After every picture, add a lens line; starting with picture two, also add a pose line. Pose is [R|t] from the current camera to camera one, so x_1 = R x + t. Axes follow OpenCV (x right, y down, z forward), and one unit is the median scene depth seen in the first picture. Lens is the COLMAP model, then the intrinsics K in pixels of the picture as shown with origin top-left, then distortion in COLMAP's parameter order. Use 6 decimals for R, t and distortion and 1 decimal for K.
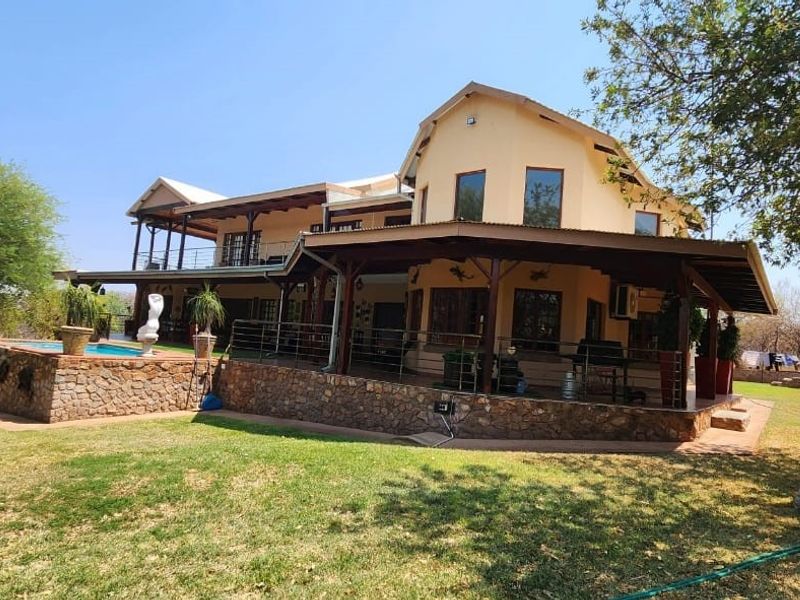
lens RADIAL K [[618.6, 0, 400.0], [0, 618.6, 300.0], [0, 0, 1]] dist [0.011682, -0.055889]
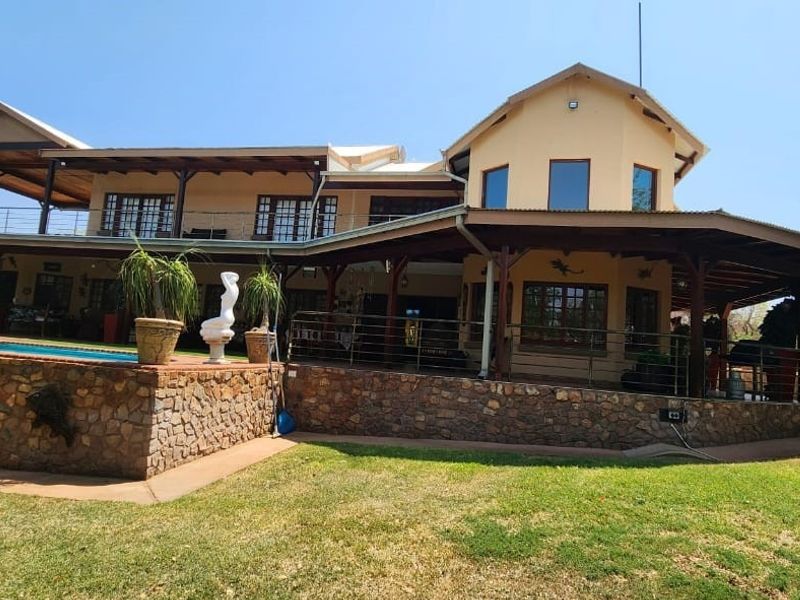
lens RADIAL K [[607.4, 0, 400.0], [0, 607.4, 300.0], [0, 0, 1]] dist [0.000240, -0.001826]
pose [[0.880353, 0.029519, 0.473399, -0.571296], [-0.036094, 0.999337, 0.004807, 0.011206], [-0.472943, -0.021319, 0.880835, 0.325648]]
